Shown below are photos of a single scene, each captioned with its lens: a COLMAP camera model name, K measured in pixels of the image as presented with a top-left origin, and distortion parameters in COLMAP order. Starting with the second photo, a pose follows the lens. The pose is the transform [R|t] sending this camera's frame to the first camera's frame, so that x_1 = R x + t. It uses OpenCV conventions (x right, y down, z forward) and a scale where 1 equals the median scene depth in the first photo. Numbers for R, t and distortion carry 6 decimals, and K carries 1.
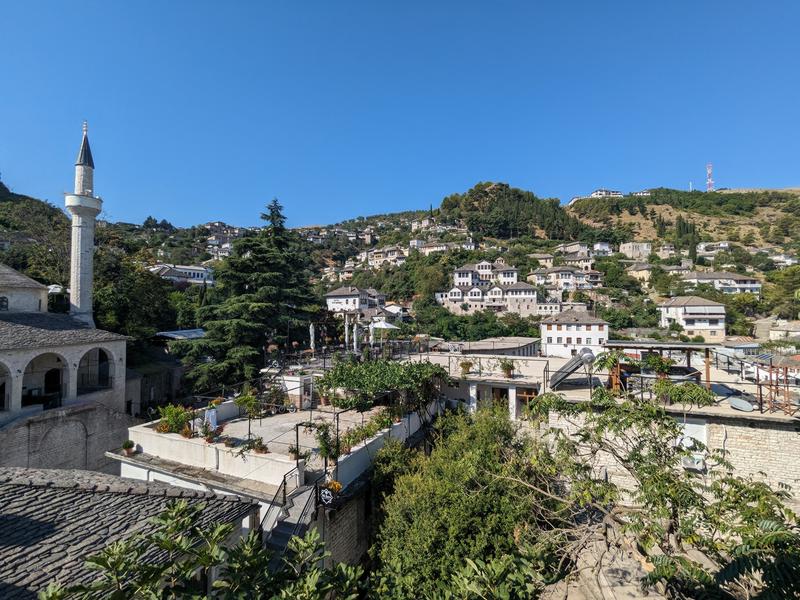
lens RADIAL K [[378.4, 0, 399.9], [0, 378.4, 299.3], [0, 0, 1]] dist [-0.000856, 0.000008]
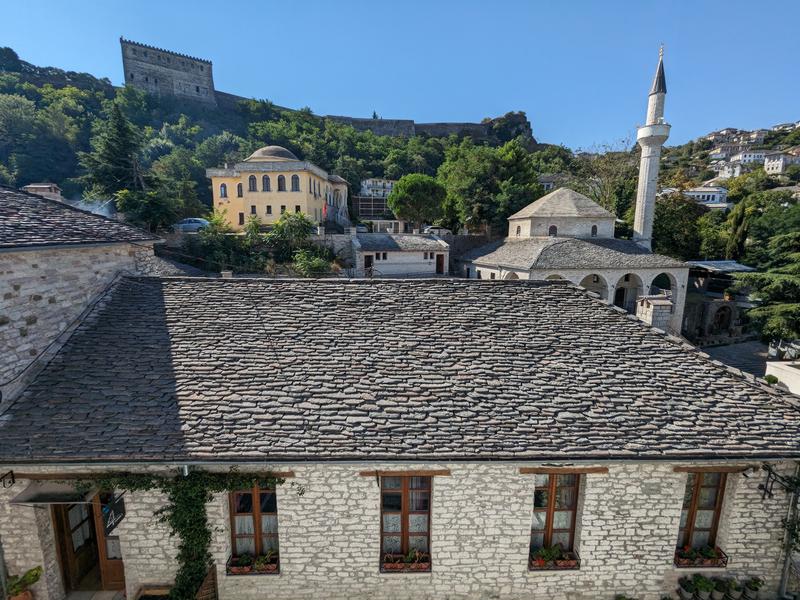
lens RADIAL K [[378.4, 0, 399.5], [0, 378.4, 297.9], [0, 0, 1]] dist [-0.000856, 0.000008]
pose [[0.432159, 0.154275, -0.888503, -0.143561], [0.012084, 0.984179, 0.176766, 0.000567], [0.901717, -0.087127, 0.423457, -0.108020]]
